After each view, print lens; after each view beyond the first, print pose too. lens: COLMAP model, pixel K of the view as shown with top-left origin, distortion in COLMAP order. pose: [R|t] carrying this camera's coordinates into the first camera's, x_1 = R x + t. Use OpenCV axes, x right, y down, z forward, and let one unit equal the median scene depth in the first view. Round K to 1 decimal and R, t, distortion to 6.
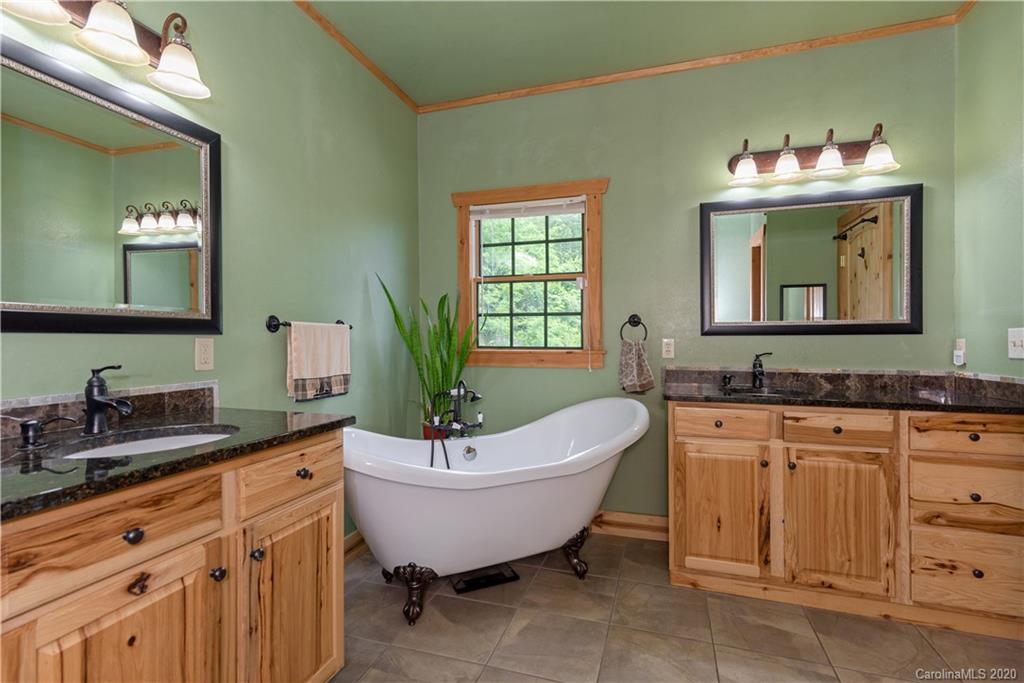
lens RADIAL K [[501.7, 0, 506.2], [0, 501.7, 344.2], [0, 0, 1]] dist [0.035470, -0.002600]
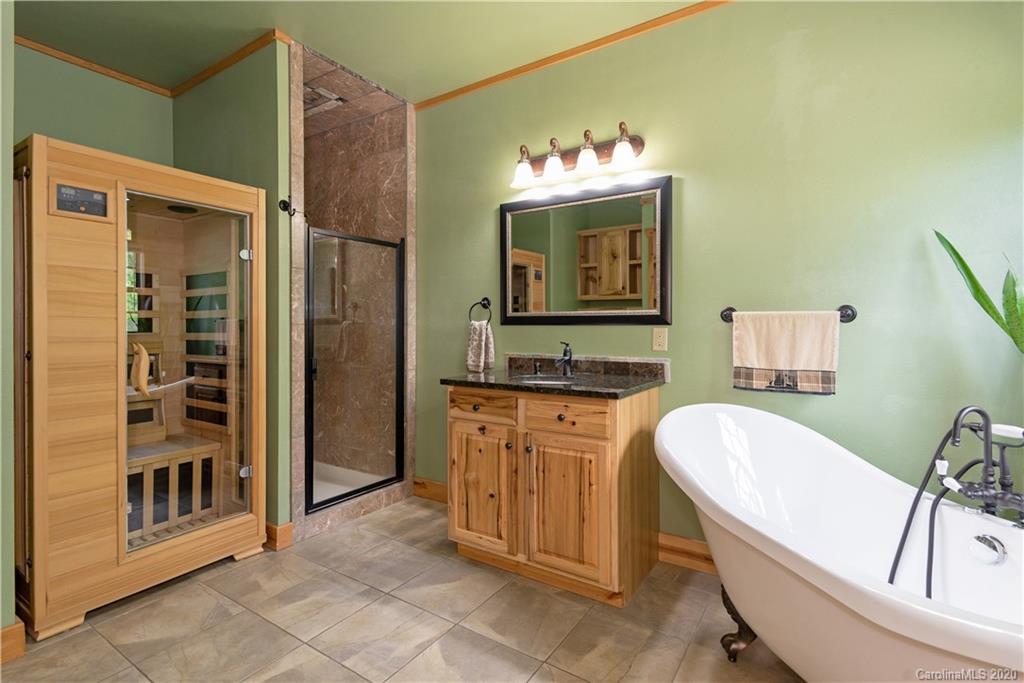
lens RADIAL K [[493.1, 0, 510.3], [0, 493.1, 330.7], [0, 0, 1]] dist [0.004091, 0.000341]
pose [[-0.280850, 0.006660, -0.959729, 0.909689], [-0.008668, 0.999918, 0.009475, -0.013898], [0.959713, 0.010980, -0.280769, 1.092600]]
